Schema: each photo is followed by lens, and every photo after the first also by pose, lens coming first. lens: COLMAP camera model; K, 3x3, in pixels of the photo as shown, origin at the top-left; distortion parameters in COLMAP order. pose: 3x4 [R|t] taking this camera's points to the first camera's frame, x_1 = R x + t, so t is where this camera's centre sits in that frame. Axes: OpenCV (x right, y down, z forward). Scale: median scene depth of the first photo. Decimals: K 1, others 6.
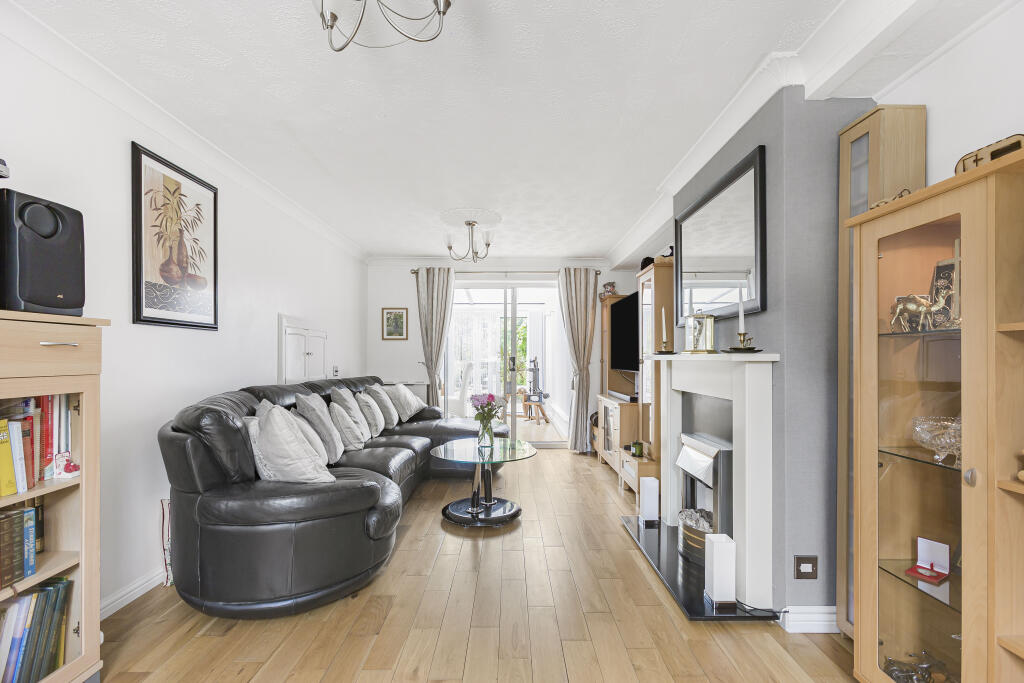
lens RADIAL K [[457.5, 0, 510.1], [0, 457.5, 349.6], [0, 0, 1]] dist [-0.008749, 0.002653]
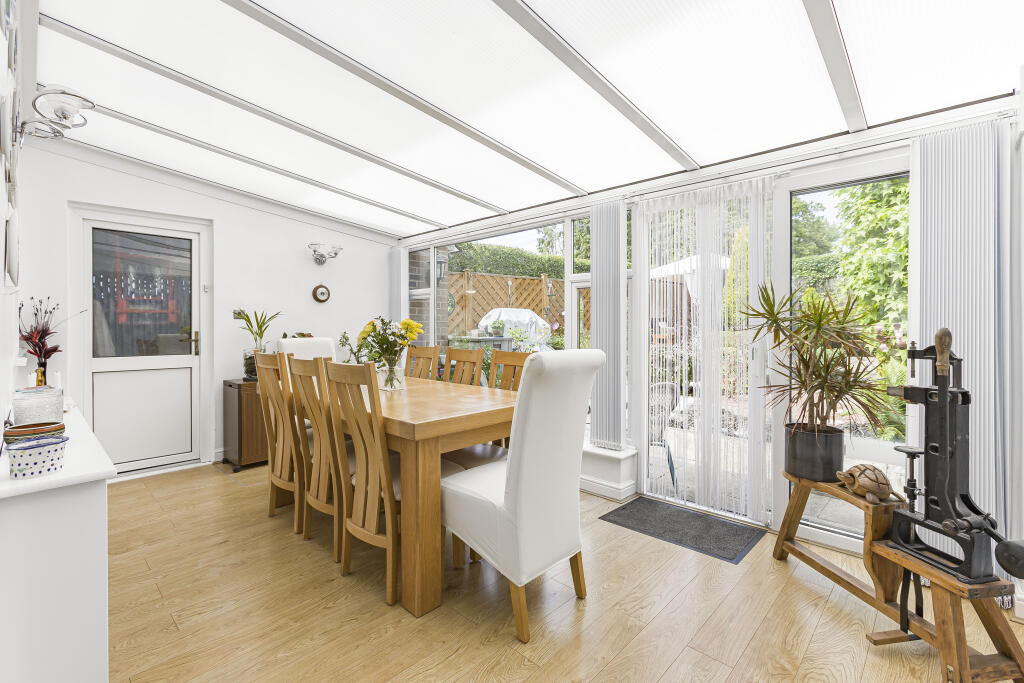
lens RADIAL K [[457.5, 0, 513.7], [0, 457.5, 332.9], [0, 0, 1]] dist [-0.008749, 0.002653]
pose [[0.725872, 0.003732, -0.687819, 0.056474], [-0.001202, 0.999991, 0.004158, 0.017004], [0.687828, -0.002191, 0.725870, 0.751385]]
